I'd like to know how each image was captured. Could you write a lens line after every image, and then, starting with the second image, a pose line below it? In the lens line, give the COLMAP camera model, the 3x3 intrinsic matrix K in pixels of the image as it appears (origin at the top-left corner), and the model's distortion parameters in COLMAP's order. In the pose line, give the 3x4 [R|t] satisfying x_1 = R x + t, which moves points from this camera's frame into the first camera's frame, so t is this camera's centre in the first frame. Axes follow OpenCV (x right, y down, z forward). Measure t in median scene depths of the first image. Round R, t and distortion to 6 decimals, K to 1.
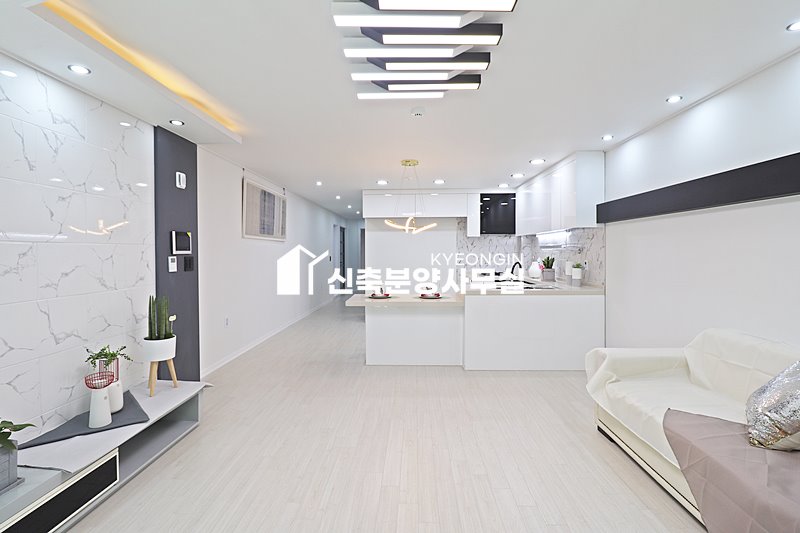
lens RADIAL K [[374.4, 0, 403.4], [0, 374.4, 258.7], [0, 0, 1]] dist [-0.004293, -0.010077]
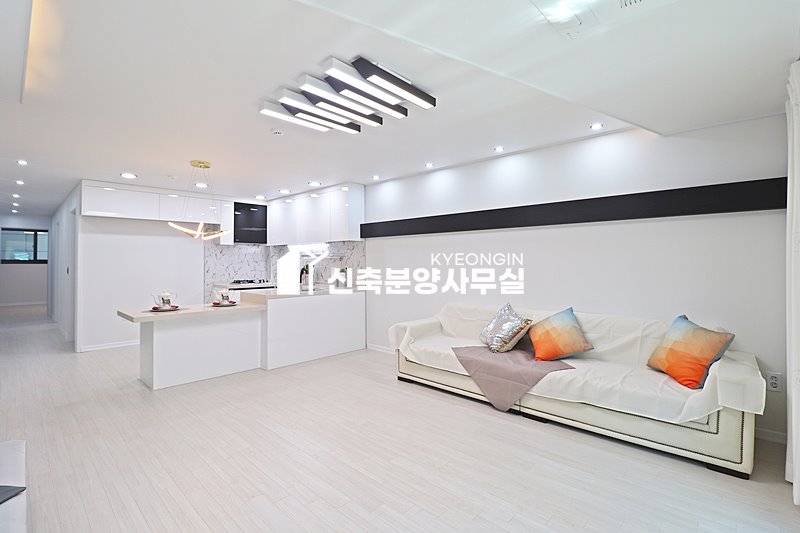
lens RADIAL K [[374.4, 0, 405.7], [0, 374.4, 259.4], [0, 0, 1]] dist [-0.004293, -0.010077]
pose [[0.660889, 0.005593, 0.750463, -0.347971], [0.015289, 0.999664, -0.020915, 0.011134], [-0.750328, 0.025296, 0.660581, -0.003028]]
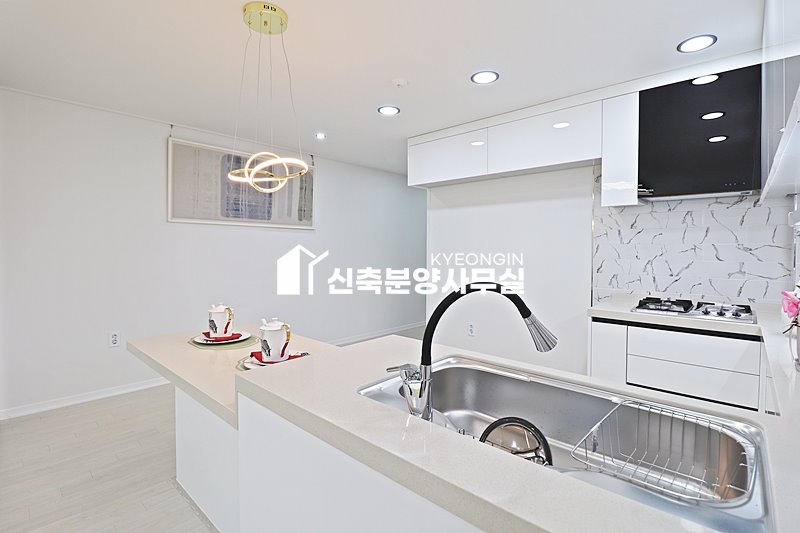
lens RADIAL K [[374.4, 0, 406.4], [0, 374.4, 257.3], [0, 0, 1]] dist [-0.004293, -0.010077]
pose [[0.754402, 0.022364, -0.656031, 0.403989], [-0.019694, 0.999741, 0.011434, -0.006660], [0.656117, 0.004294, 0.754647, 0.808028]]
